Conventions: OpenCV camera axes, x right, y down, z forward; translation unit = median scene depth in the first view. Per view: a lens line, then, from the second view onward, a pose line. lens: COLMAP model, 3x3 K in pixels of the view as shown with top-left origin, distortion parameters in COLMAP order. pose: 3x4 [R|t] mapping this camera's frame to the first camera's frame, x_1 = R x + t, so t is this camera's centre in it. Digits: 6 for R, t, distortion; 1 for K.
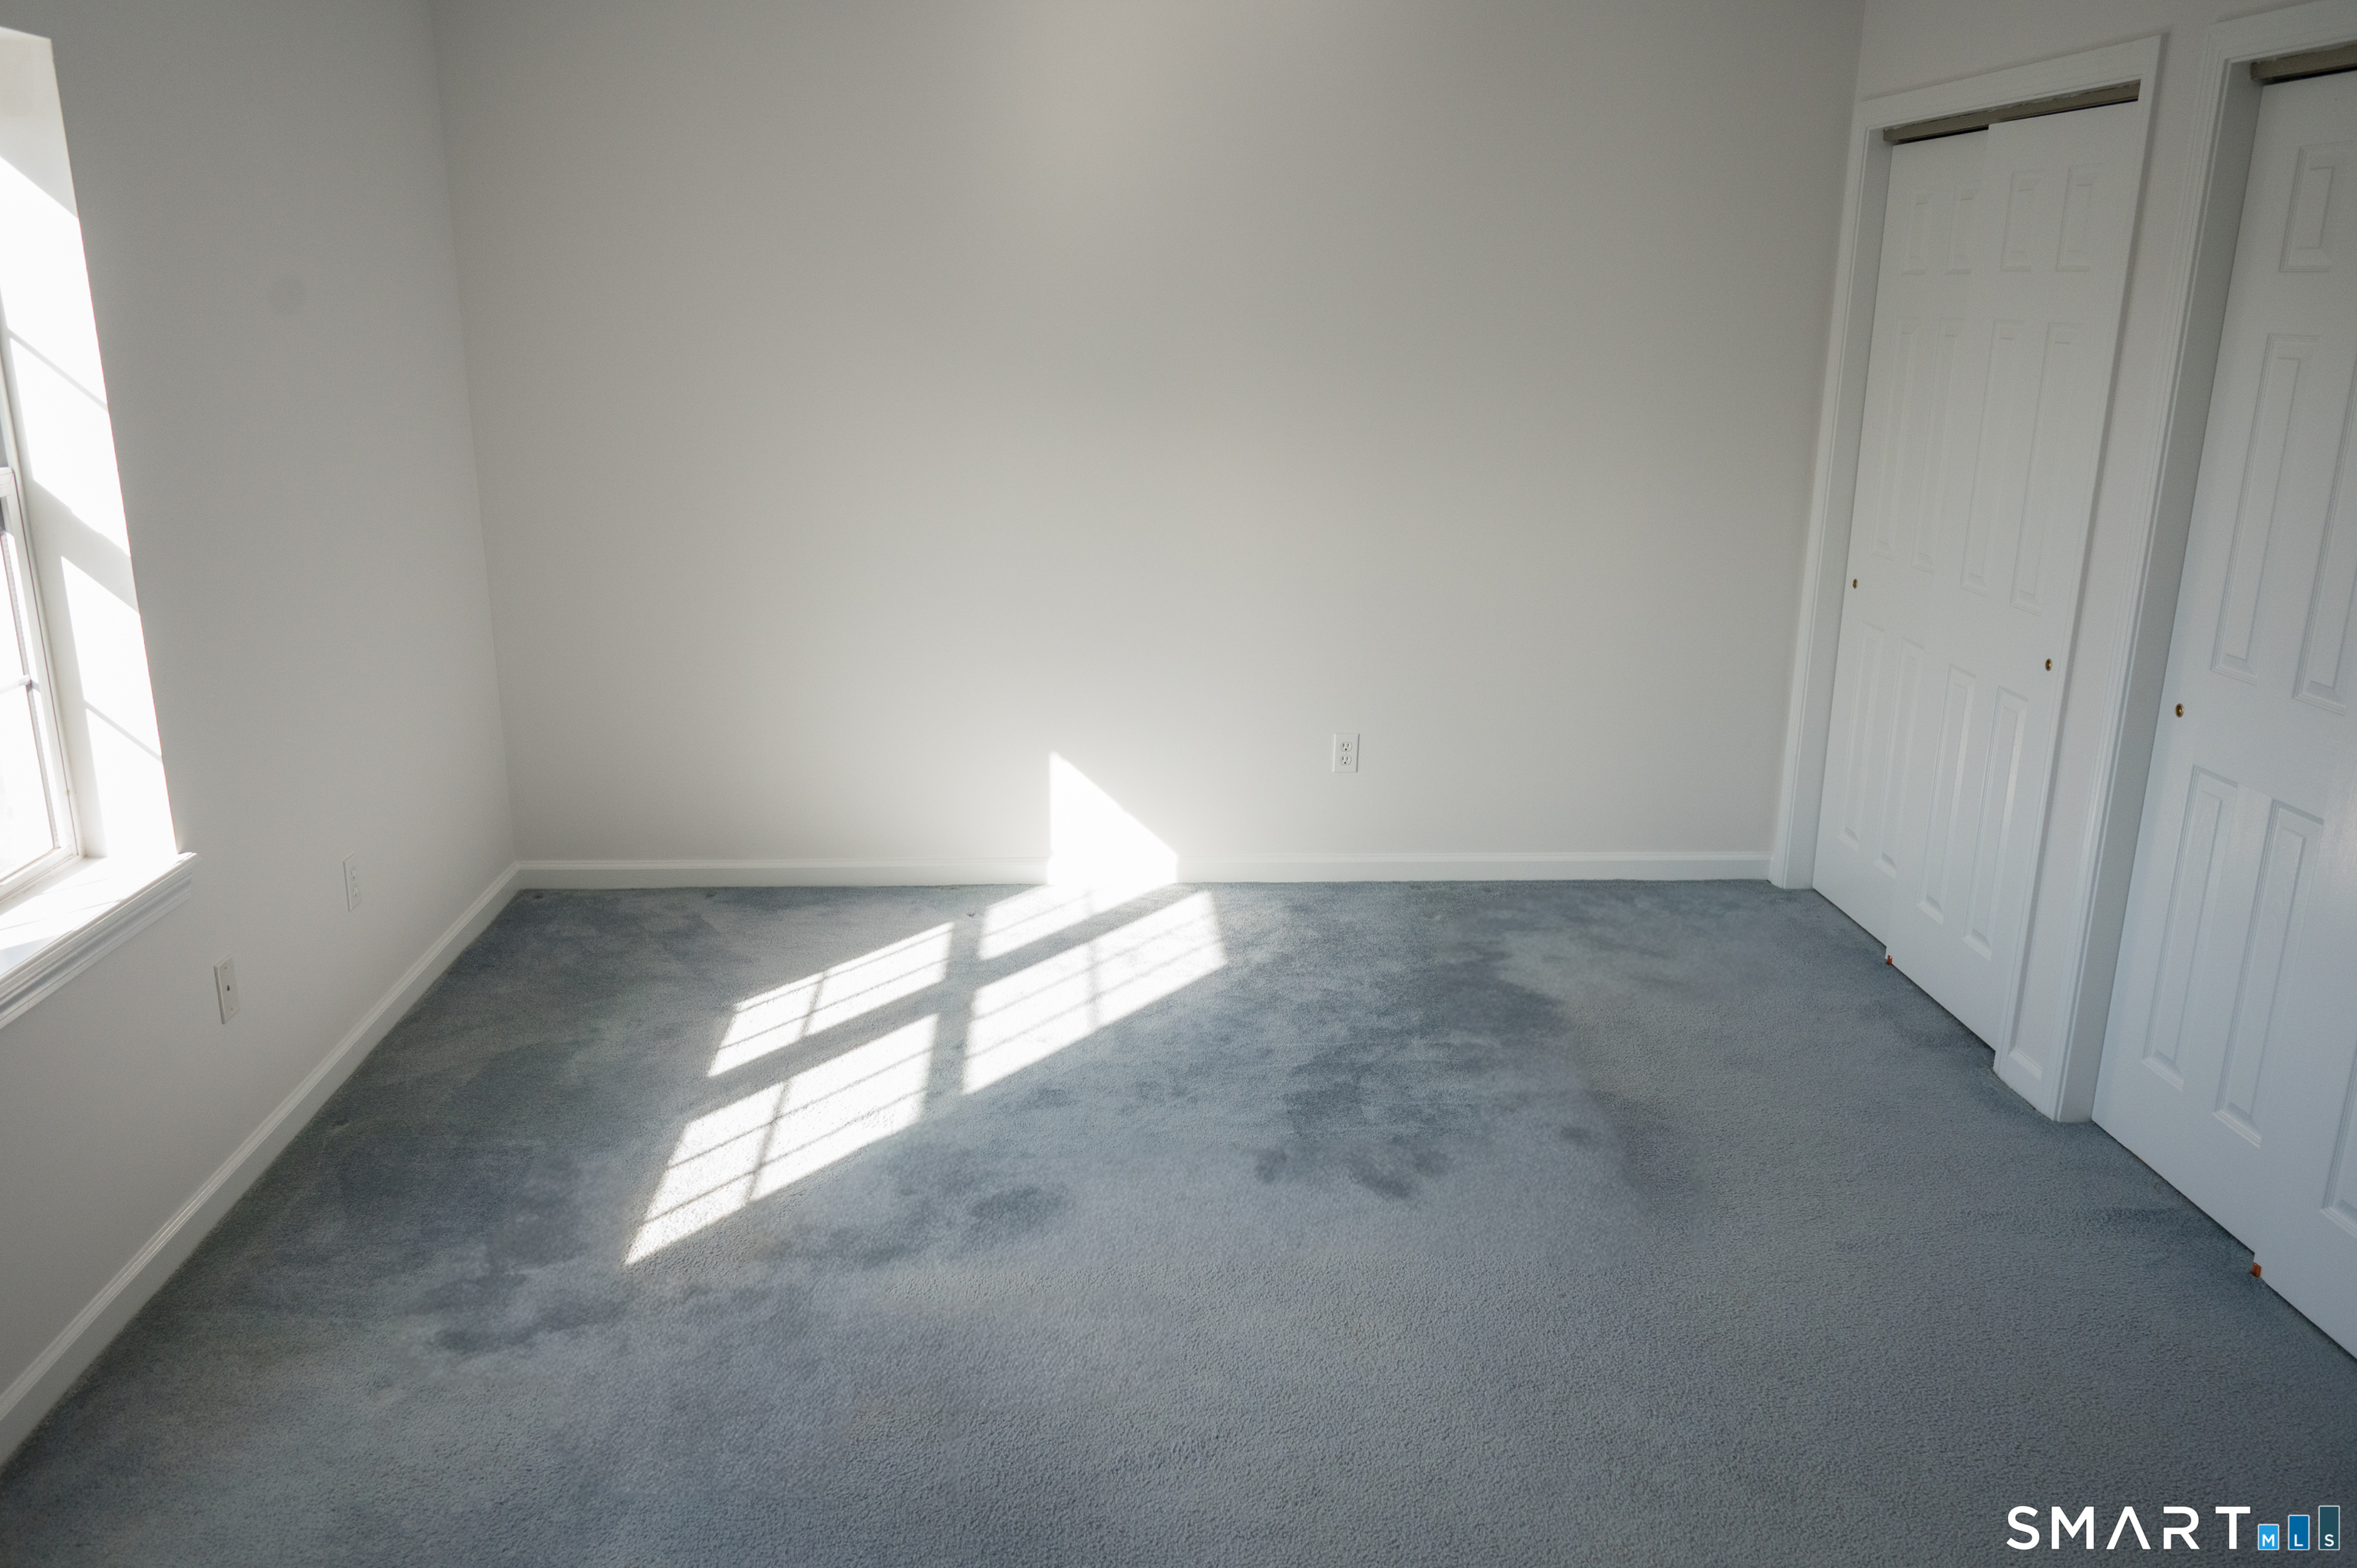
lens RADIAL K [[1926.6, 0, 1196.1], [0, 1926.6, 783.2], [0, 0, 1]] dist [-0.001575, 0.010635]
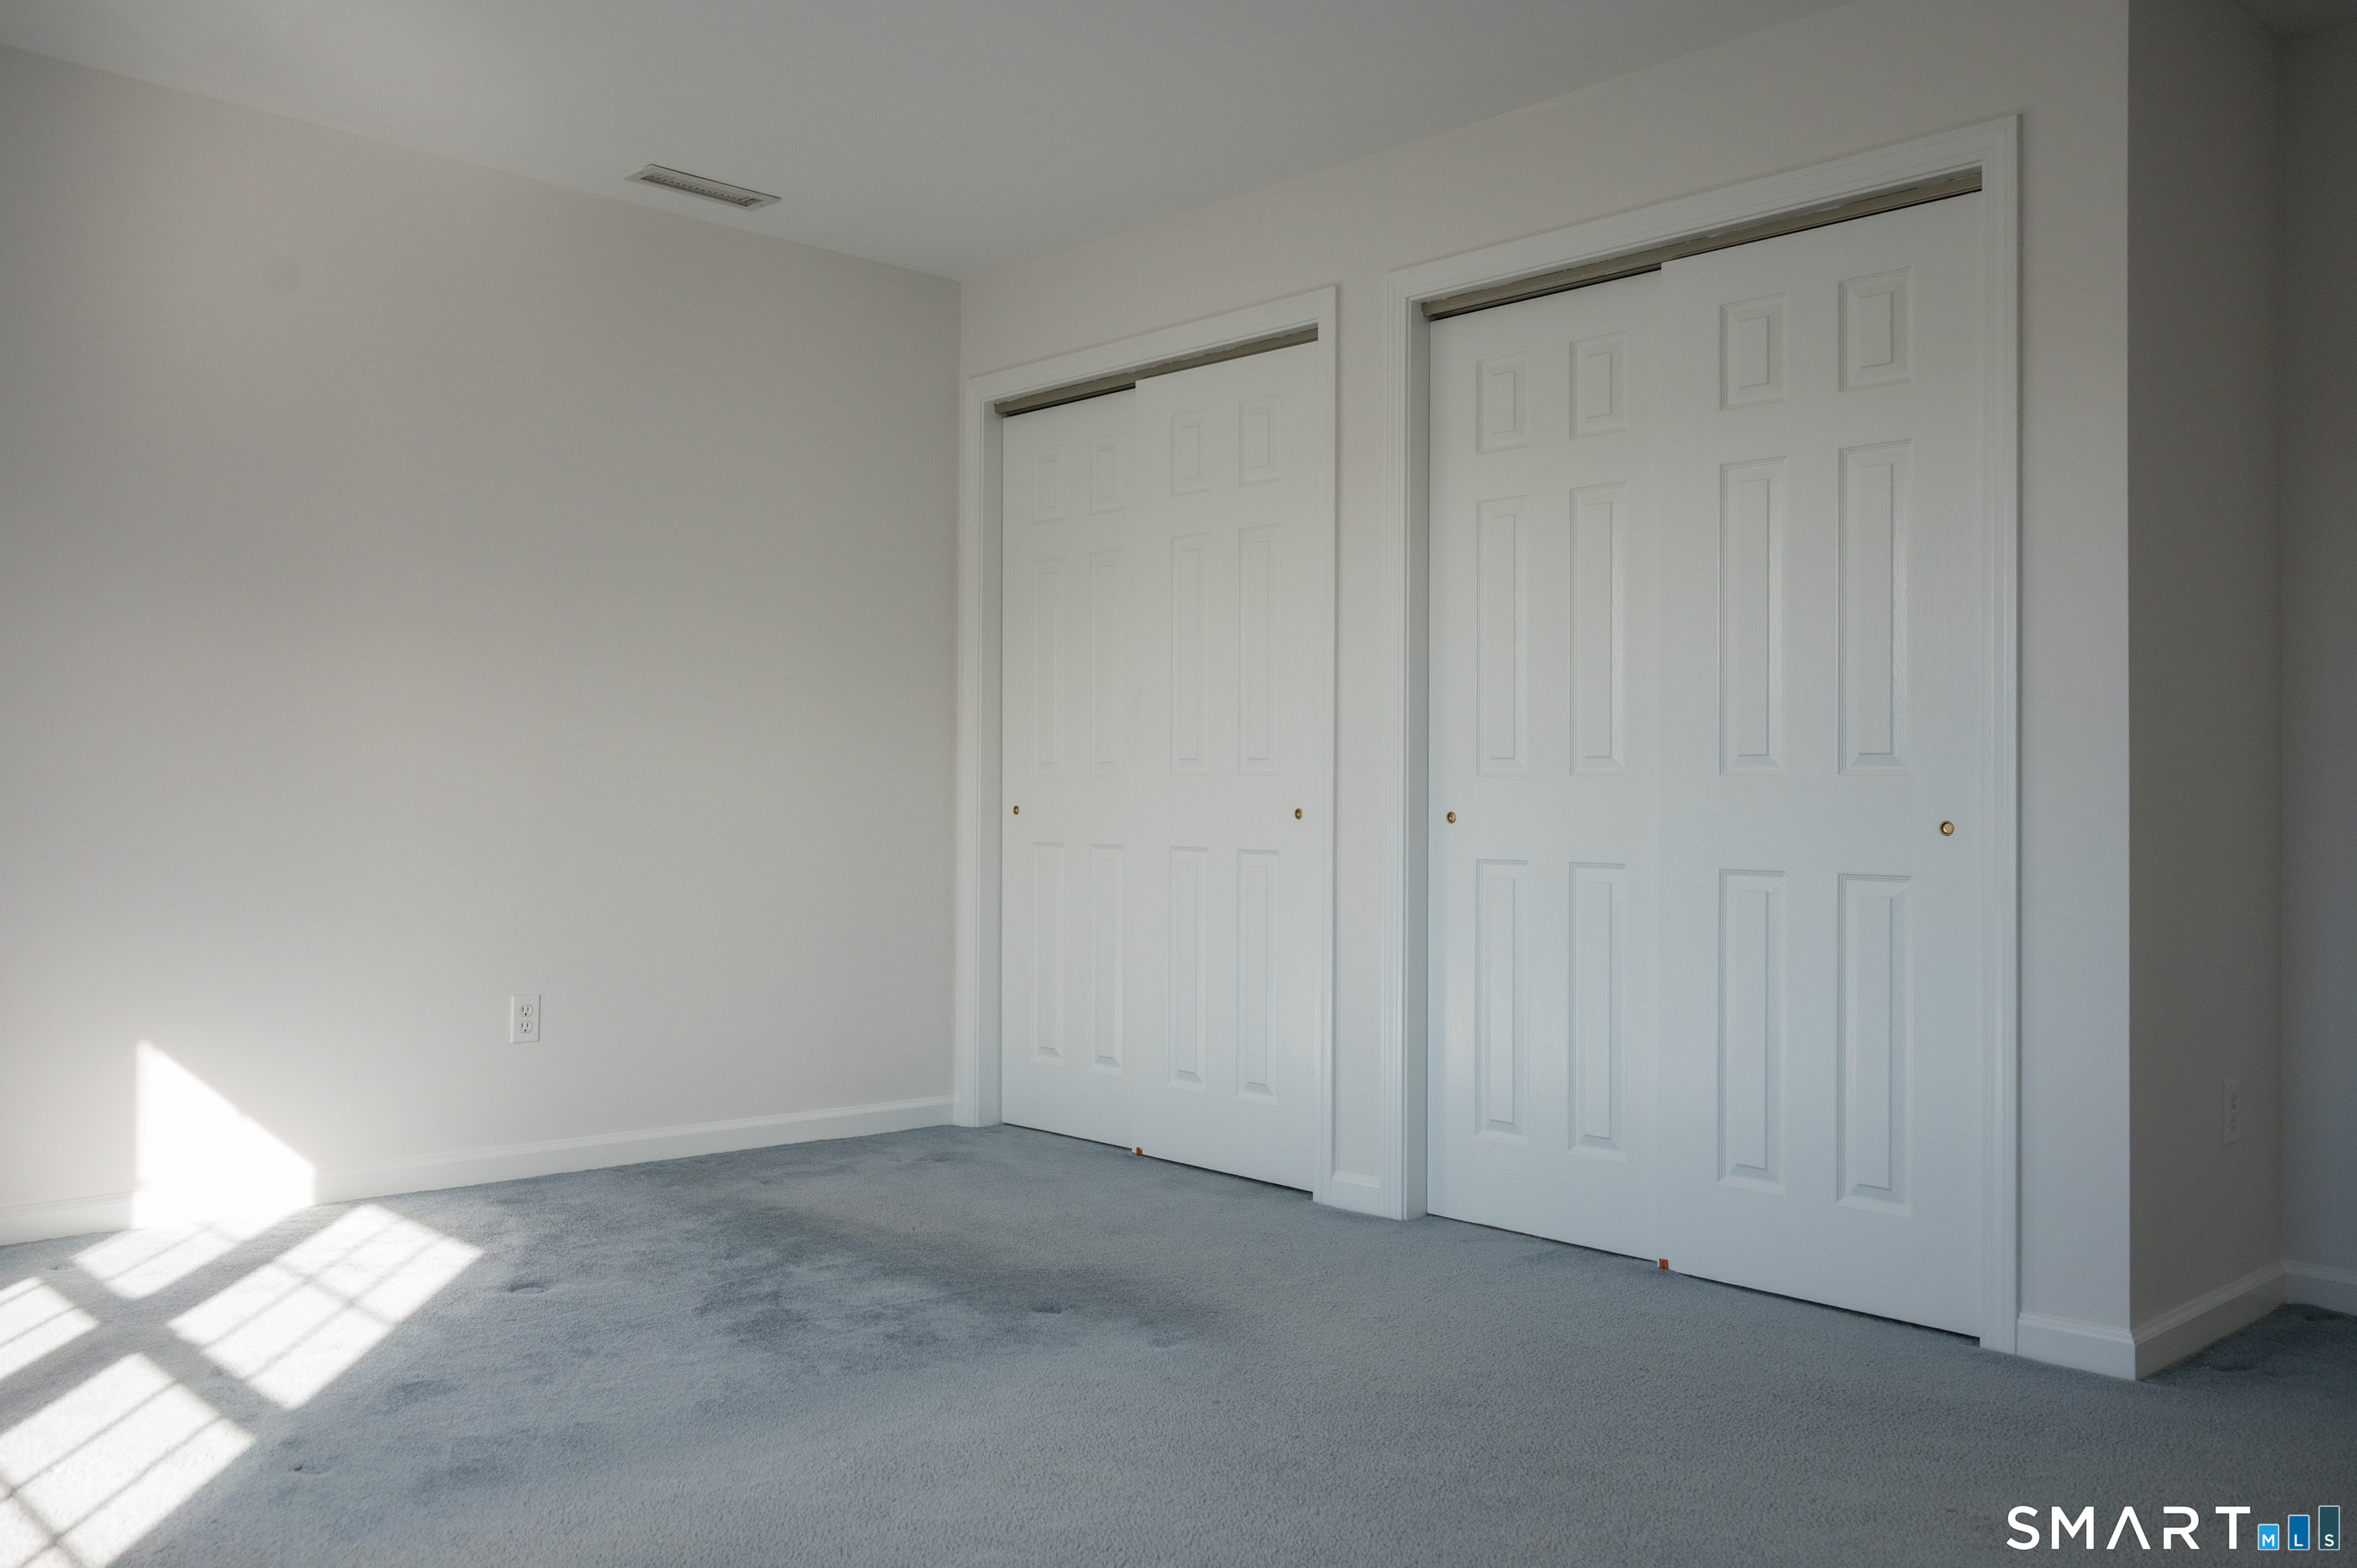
lens RADIAL K [[1926.6, 0, 1200.2], [0, 1926.6, 708.6], [0, 0, 1]] dist [-0.001575, 0.010635]
pose [[0.760894, 0.030979, 0.648136, -0.307006], [0.166118, 0.956272, -0.240724, 0.132069], [-0.627252, 0.290832, 0.722476, 0.207685]]
